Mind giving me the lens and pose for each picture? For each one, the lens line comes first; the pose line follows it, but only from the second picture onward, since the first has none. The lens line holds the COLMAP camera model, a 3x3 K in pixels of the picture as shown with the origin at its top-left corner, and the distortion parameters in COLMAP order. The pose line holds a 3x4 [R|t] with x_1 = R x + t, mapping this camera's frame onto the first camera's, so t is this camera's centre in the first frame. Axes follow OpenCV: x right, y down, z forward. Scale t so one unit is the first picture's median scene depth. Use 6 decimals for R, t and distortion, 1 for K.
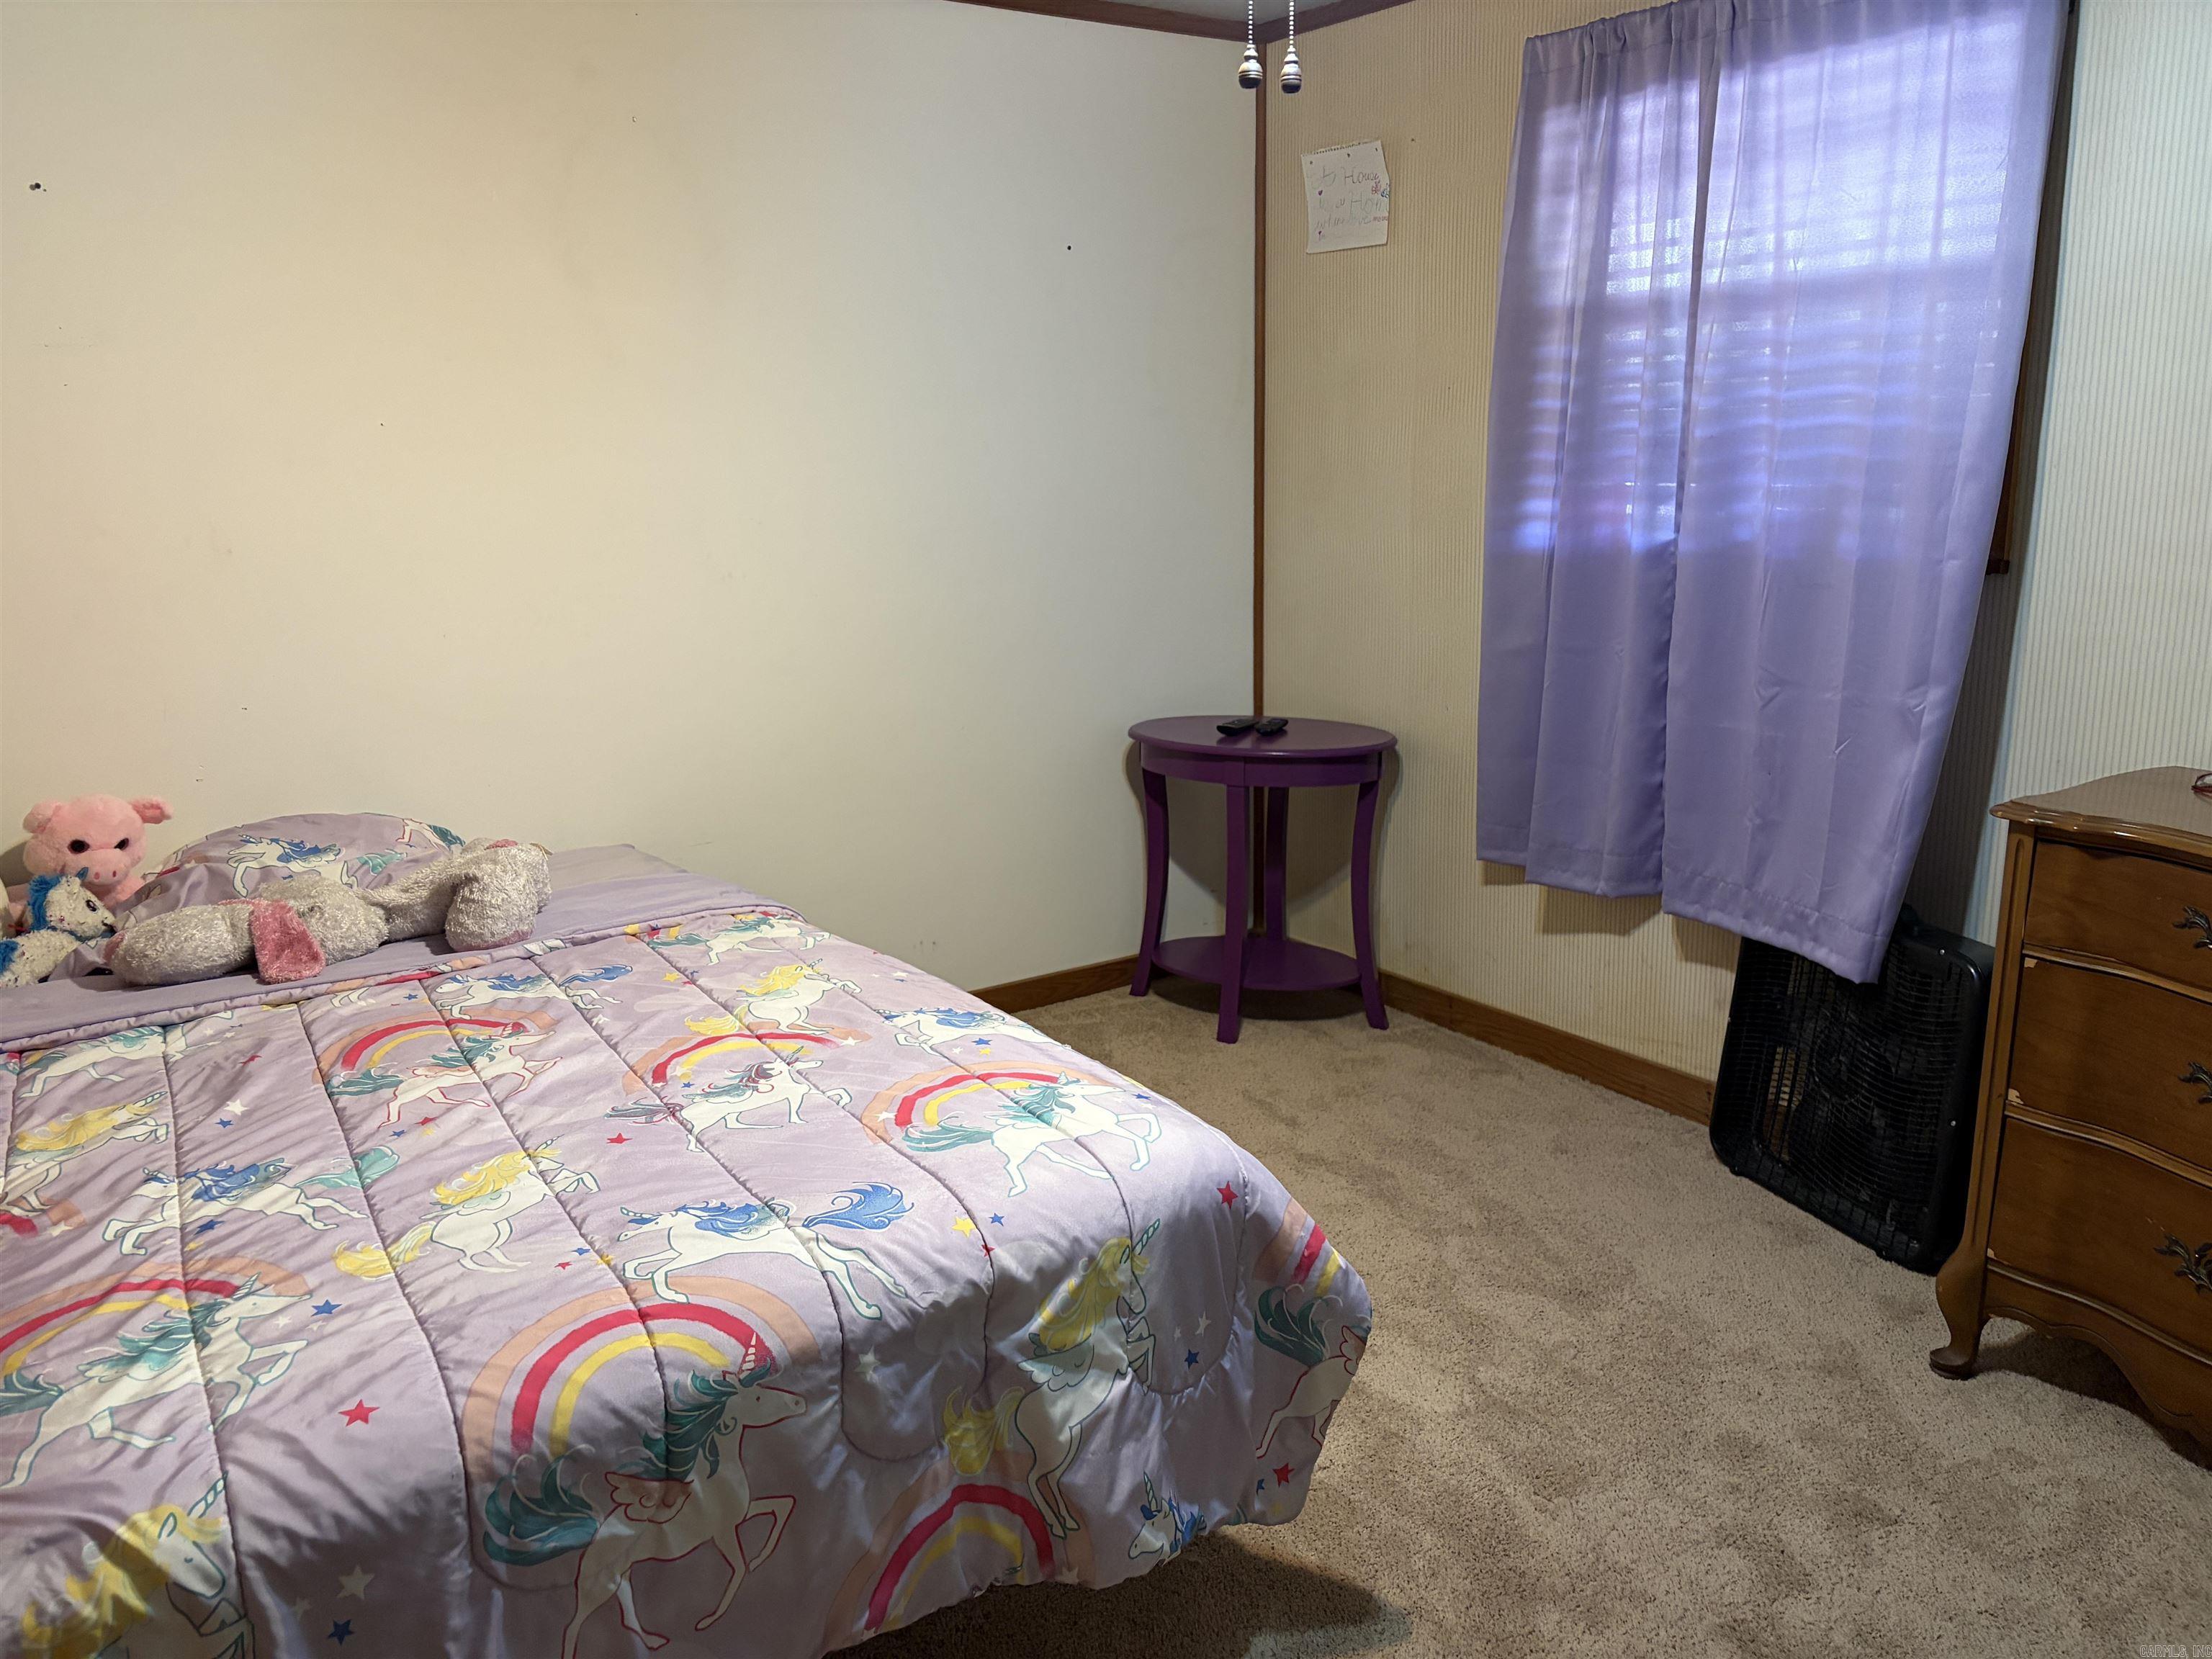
lens RADIAL K [[1668.3, 0, 1115.2], [0, 1668.3, 833.3], [0, 0, 1]] dist [0.043961, -0.046619]
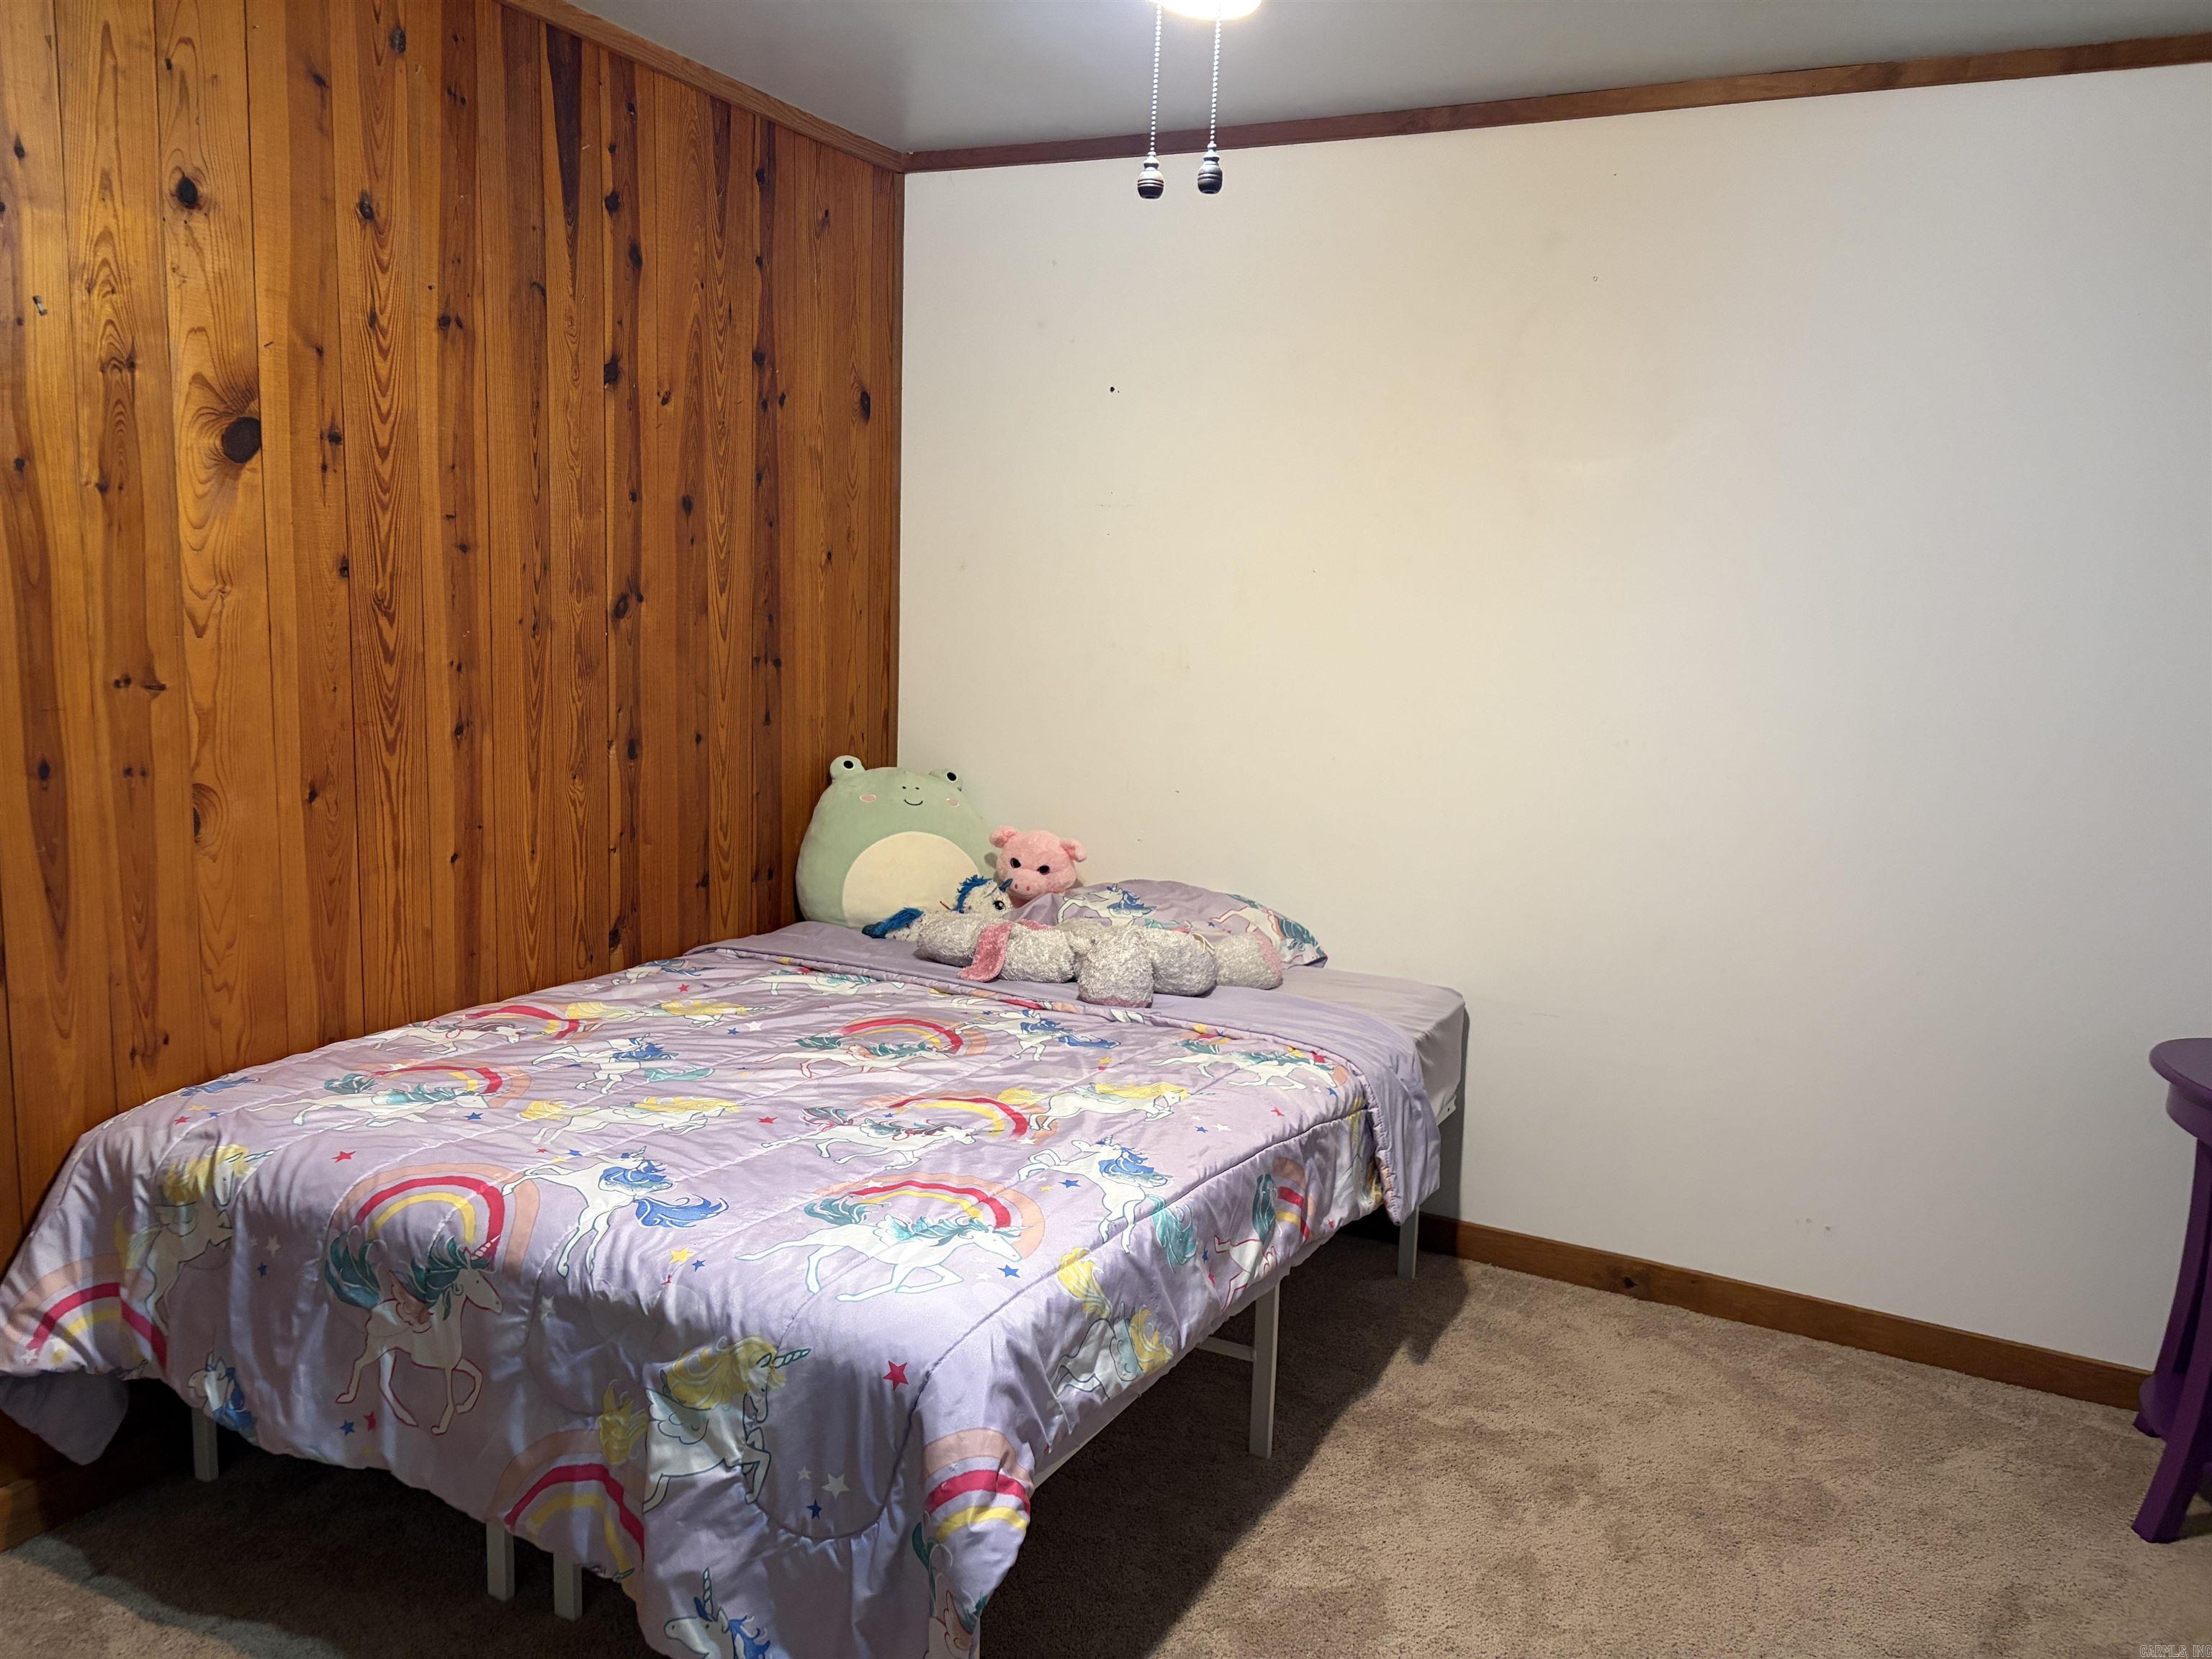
lens RADIAL K [[1668.3, 0, 1111.7], [0, 1668.3, 825.9], [0, 0, 1]] dist [0.043961, -0.046619]
pose [[0.463263, 0.163029, -0.871097, 0.964290], [-0.253383, 0.966267, 0.046088, -0.166596], [0.849226, 0.199370, 0.488945, 0.630168]]
